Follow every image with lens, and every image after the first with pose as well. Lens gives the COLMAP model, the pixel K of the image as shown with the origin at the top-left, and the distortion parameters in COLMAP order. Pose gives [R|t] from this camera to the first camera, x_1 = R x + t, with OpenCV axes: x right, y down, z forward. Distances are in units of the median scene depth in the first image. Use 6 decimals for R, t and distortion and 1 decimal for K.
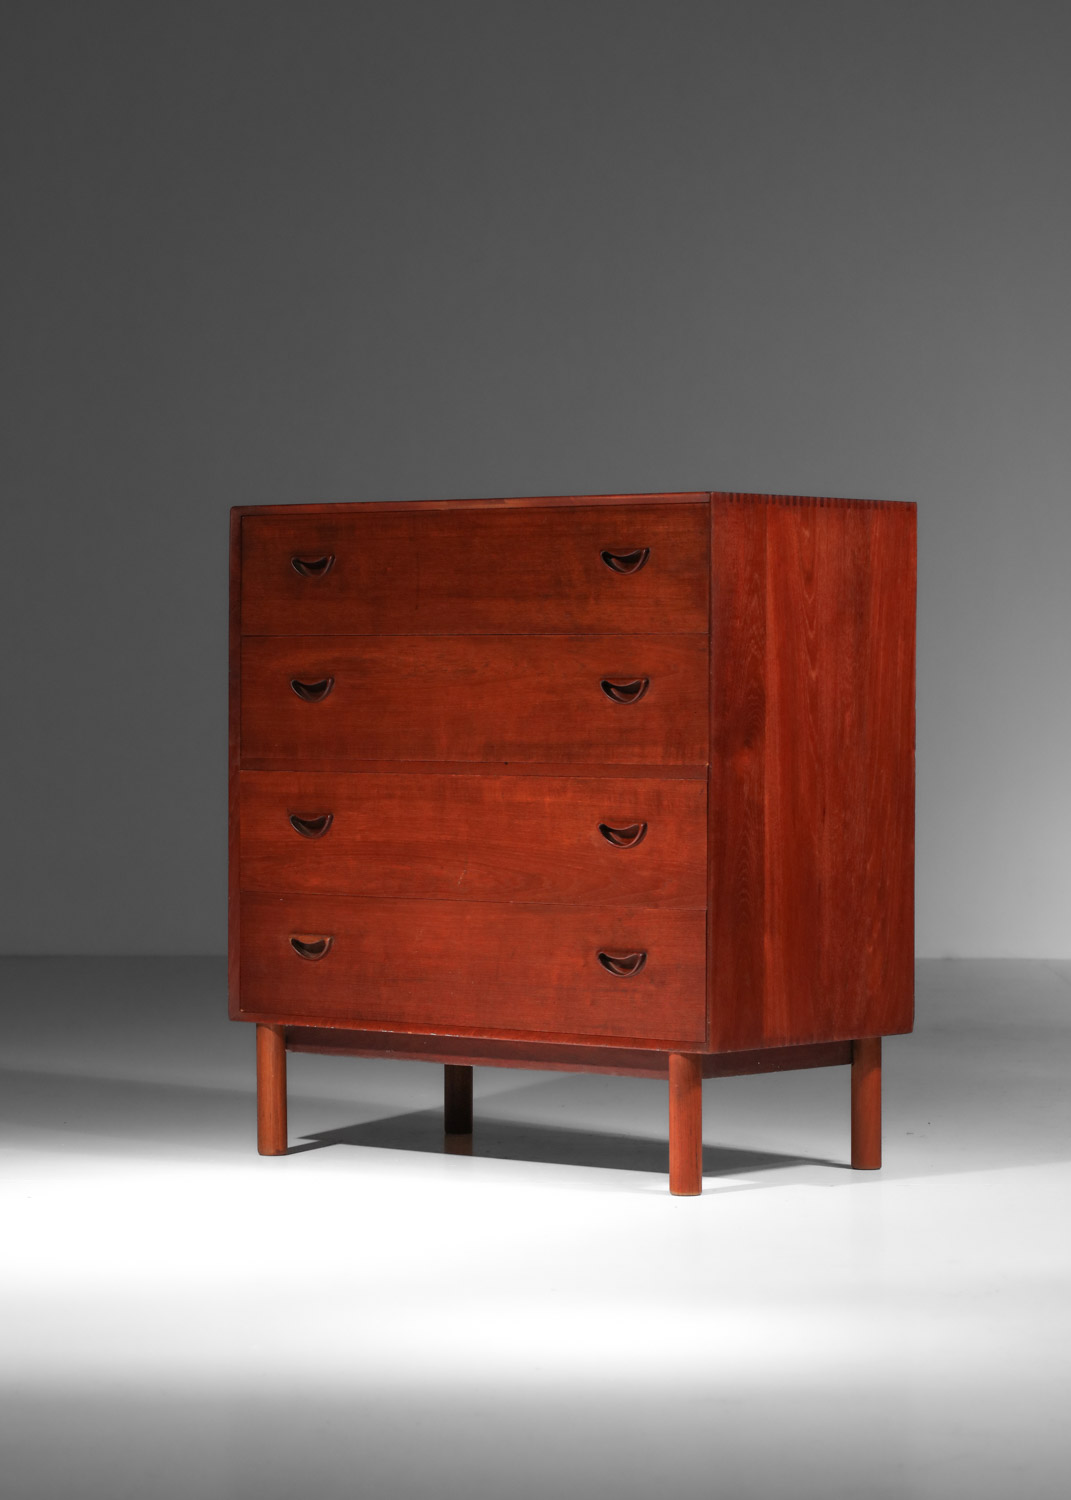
lens RADIAL K [[4593.9, 0, 536.4], [0, 4593.9, 749.6], [0, 0, 1]] dist [-0.043600, 0.000000]
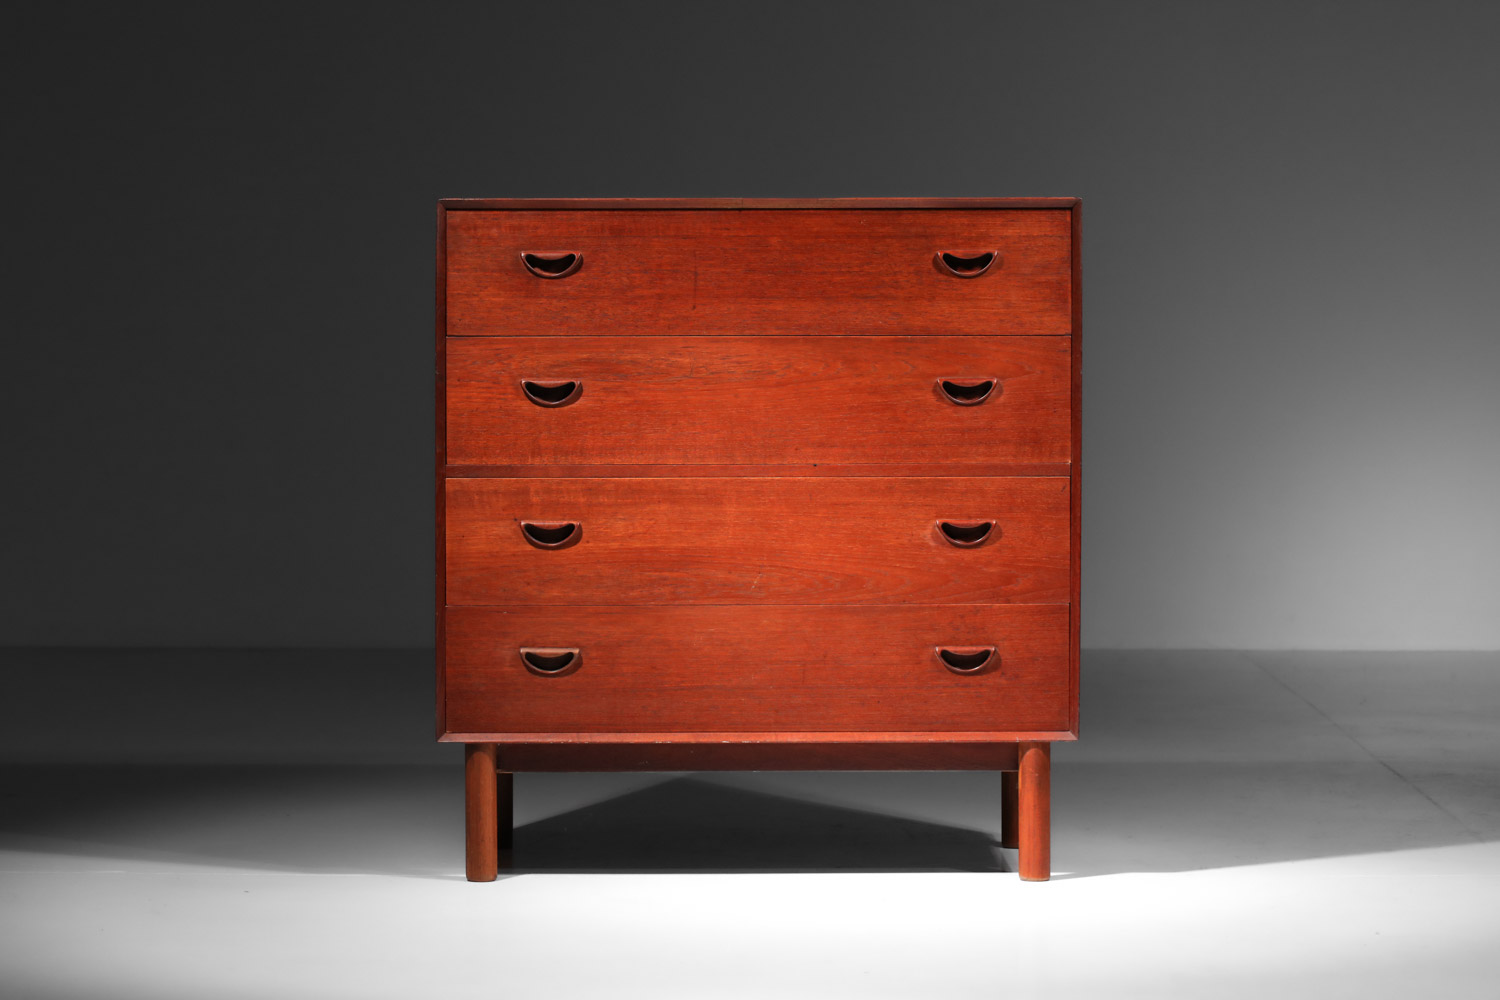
lens RADIAL K [[4281.7, 0, 751.4], [0, 4281.7, 503.2], [0, 0, 1]] dist [0.020425, 0.000000]
pose [[0.763132, -0.019472, 0.645949, -0.617441], [0.013913, 0.999809, 0.013702, -0.001624], [-0.646092, -0.001469, 0.763258, 0.301457]]
